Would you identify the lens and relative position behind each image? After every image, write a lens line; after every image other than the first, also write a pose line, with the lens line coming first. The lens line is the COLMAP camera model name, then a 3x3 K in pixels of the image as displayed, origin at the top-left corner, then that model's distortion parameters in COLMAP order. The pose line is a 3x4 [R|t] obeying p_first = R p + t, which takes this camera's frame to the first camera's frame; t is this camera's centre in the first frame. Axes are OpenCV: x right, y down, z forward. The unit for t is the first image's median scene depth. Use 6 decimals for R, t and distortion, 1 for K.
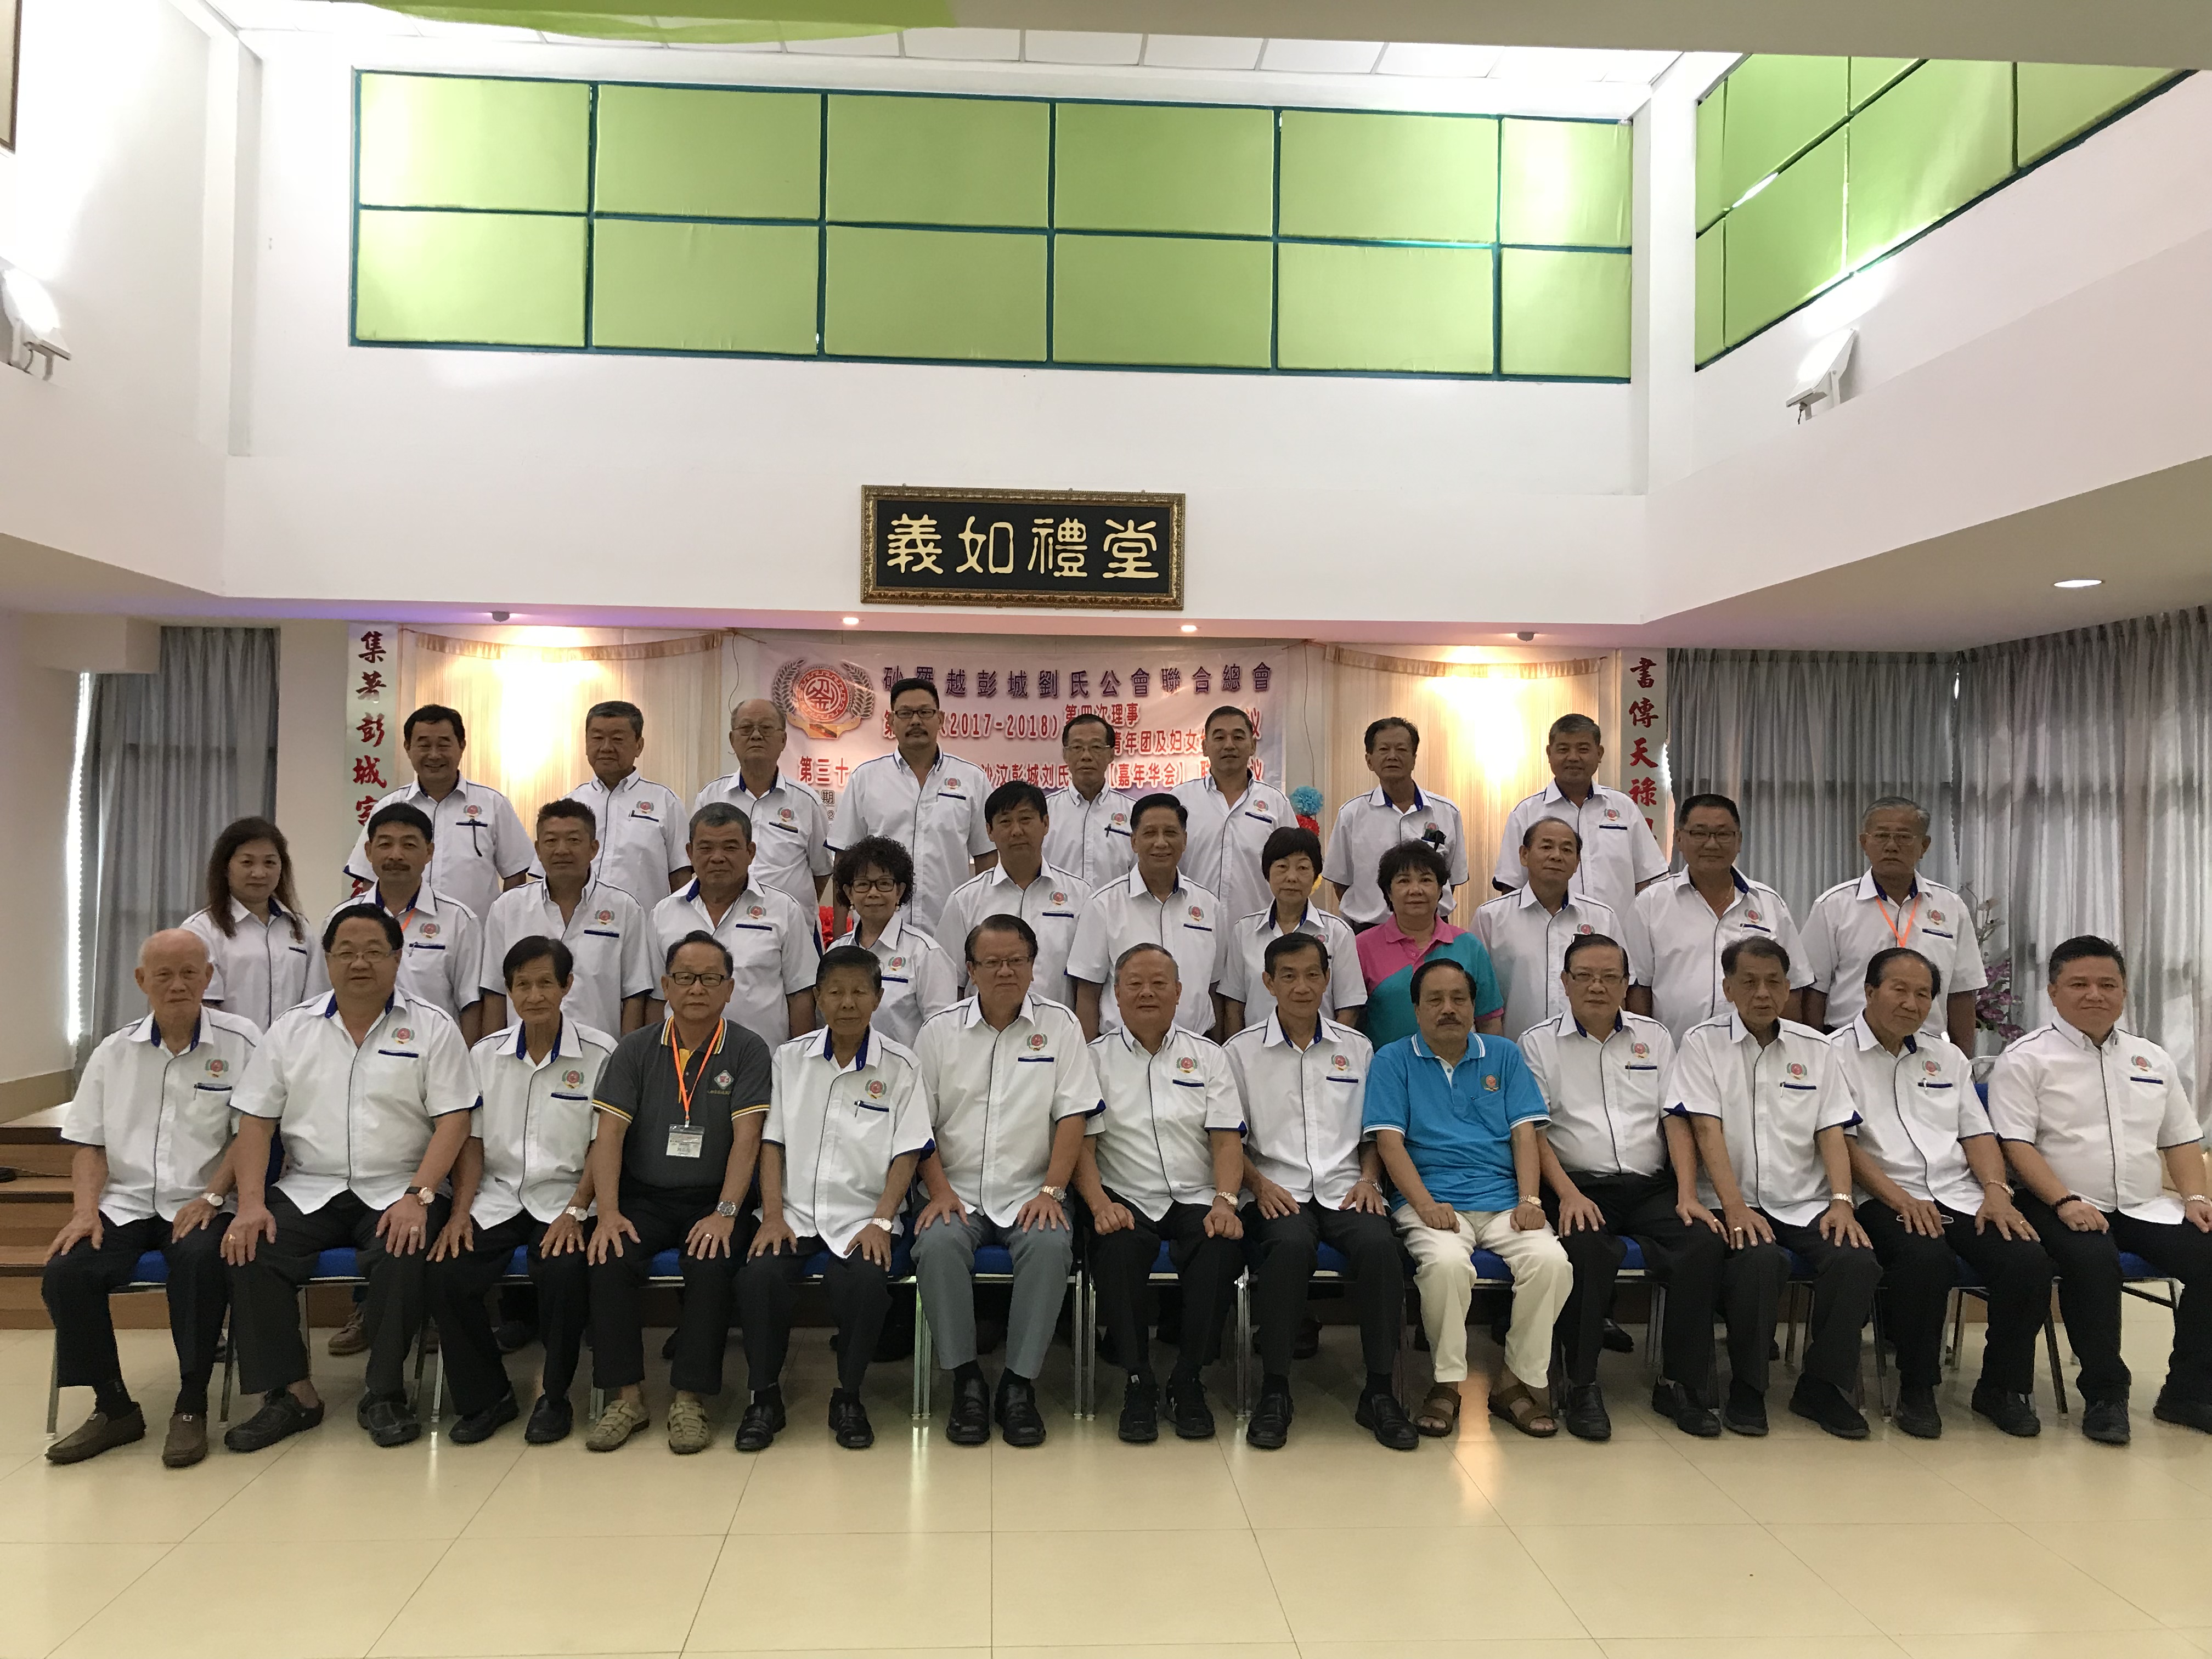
lens RADIAL K [[1813.0, 0, 1056.1], [0, 1813.0, 832.0], [0, 0, 1]] dist [0.066663, -0.155094]
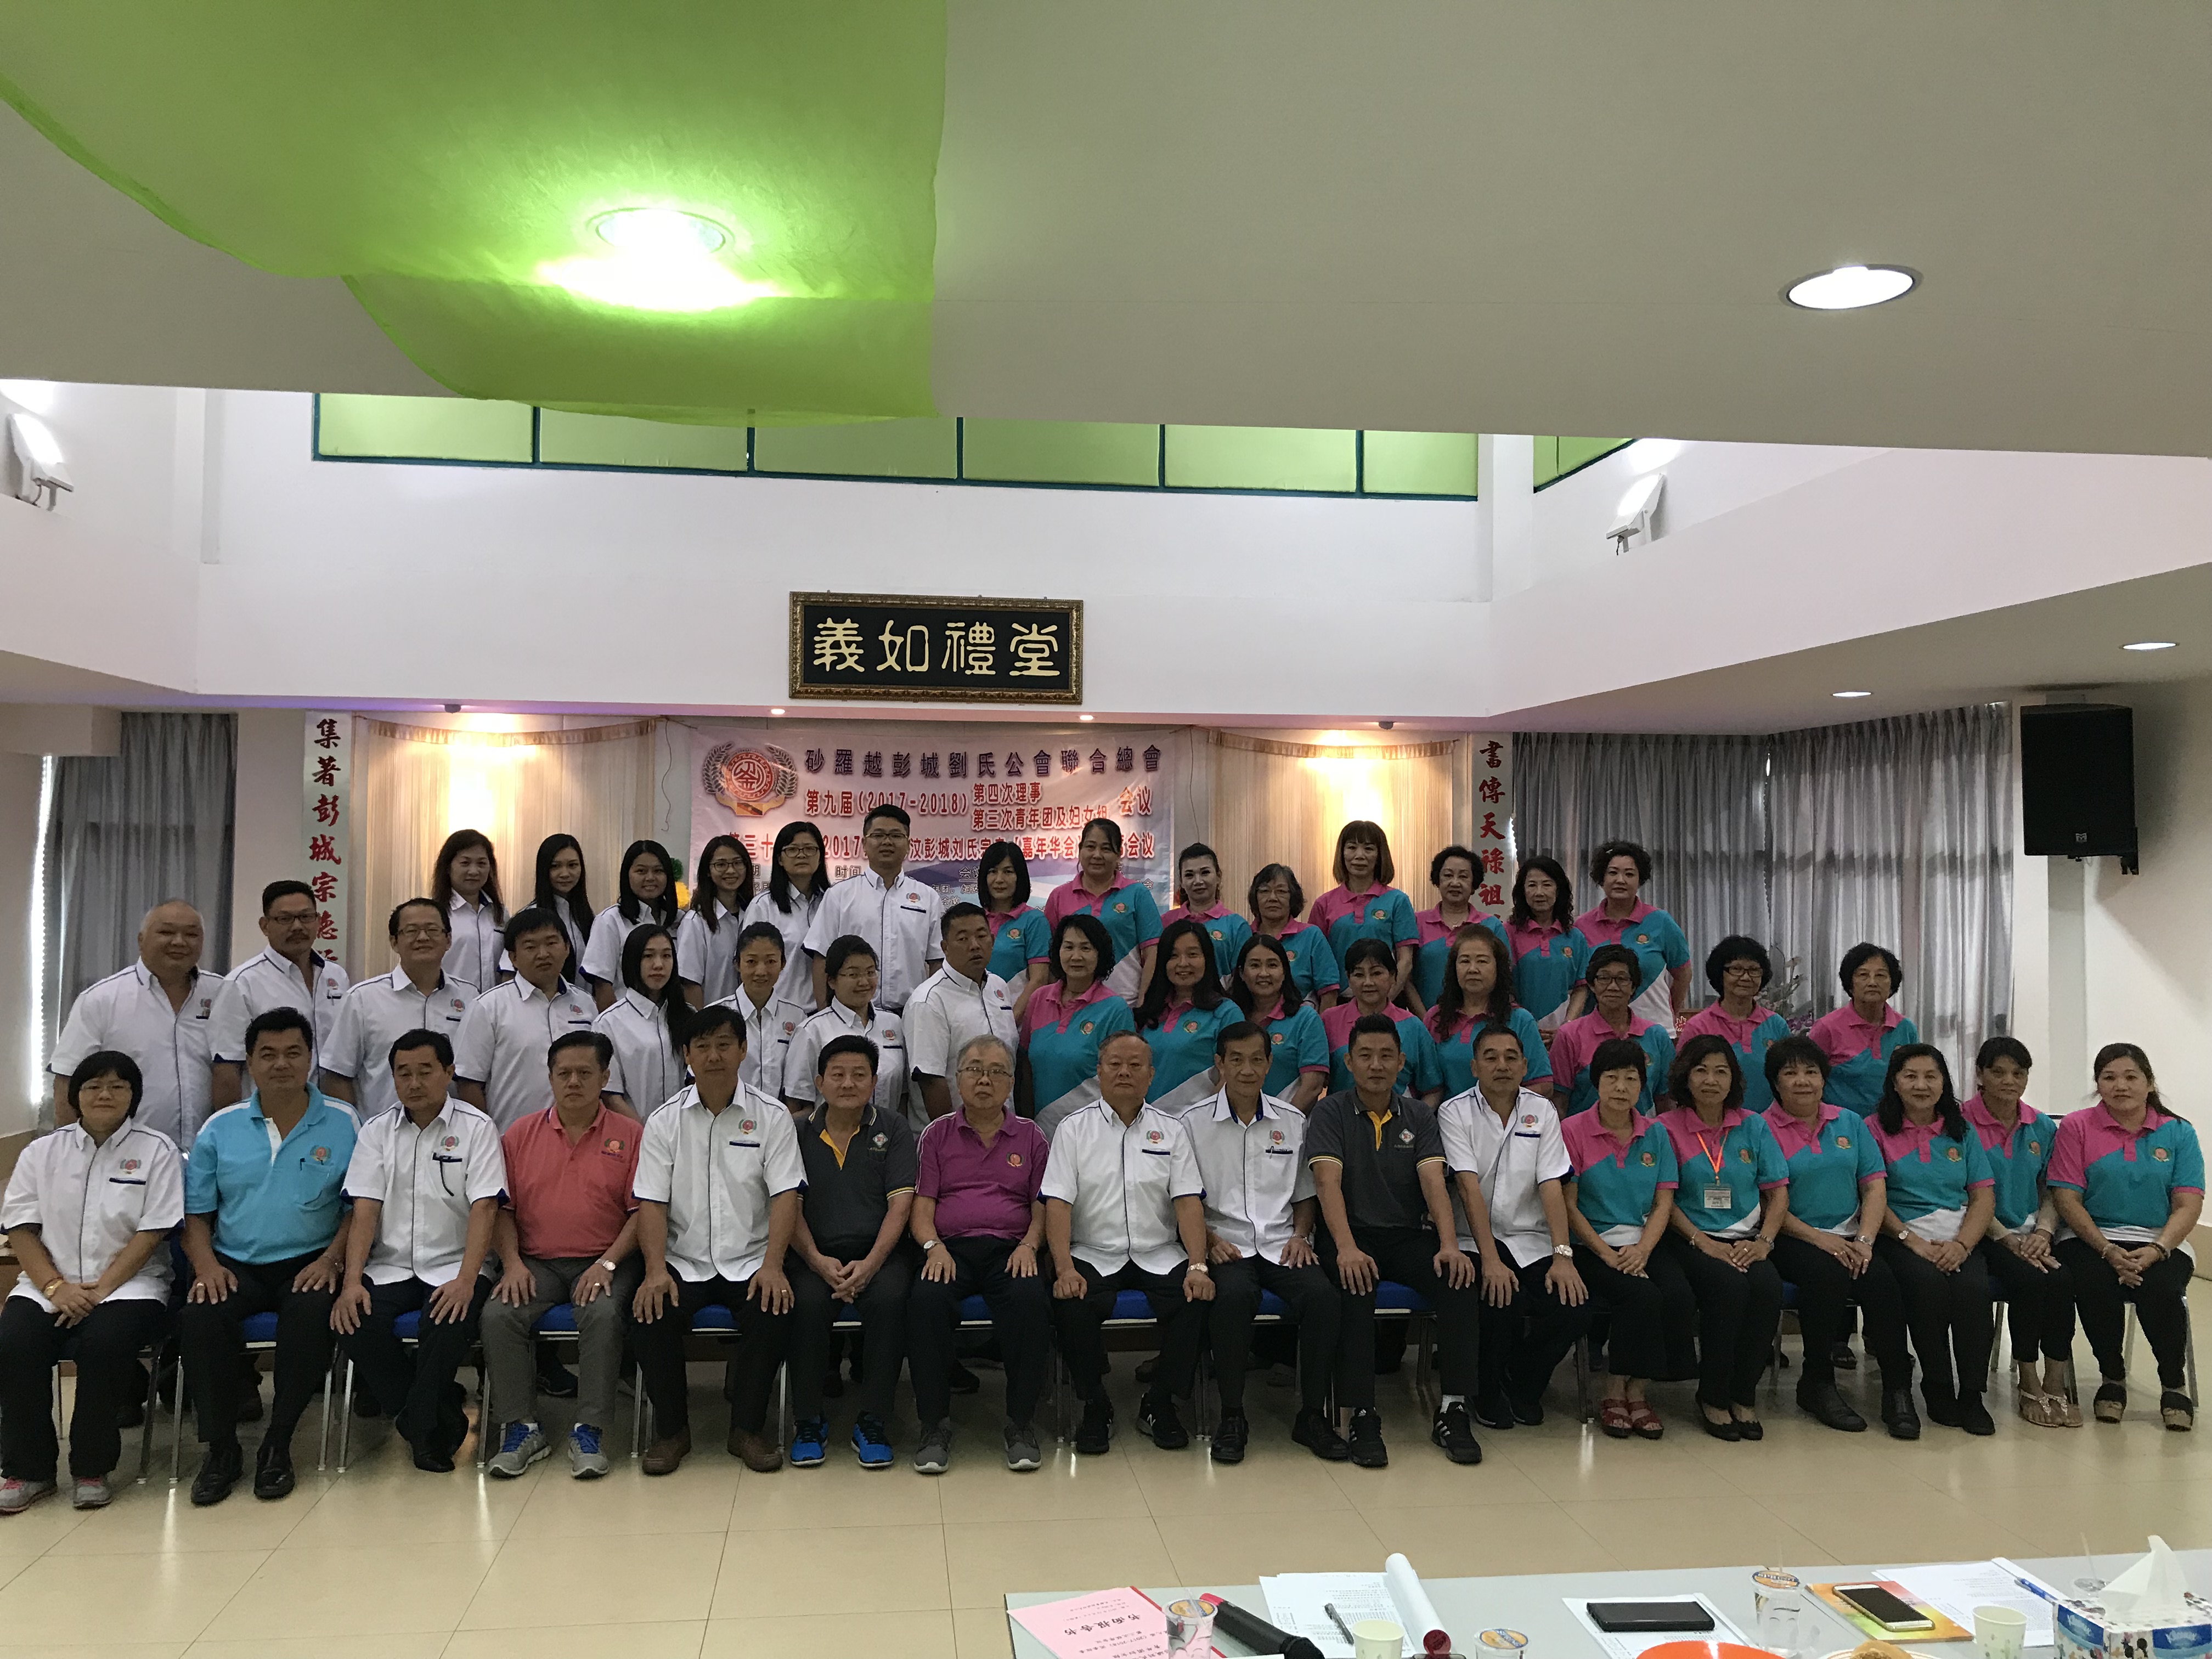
lens RADIAL K [[1821.9, 0, 1058.8], [0, 1821.9, 832.7], [0, 0, 1]] dist [0.053338, -0.112981]
pose [[0.997963, -0.003492, 0.063701, -0.015325], [0.004227, 0.999926, -0.011418, -0.031180], [-0.063657, 0.011664, 0.997904, -0.110466]]
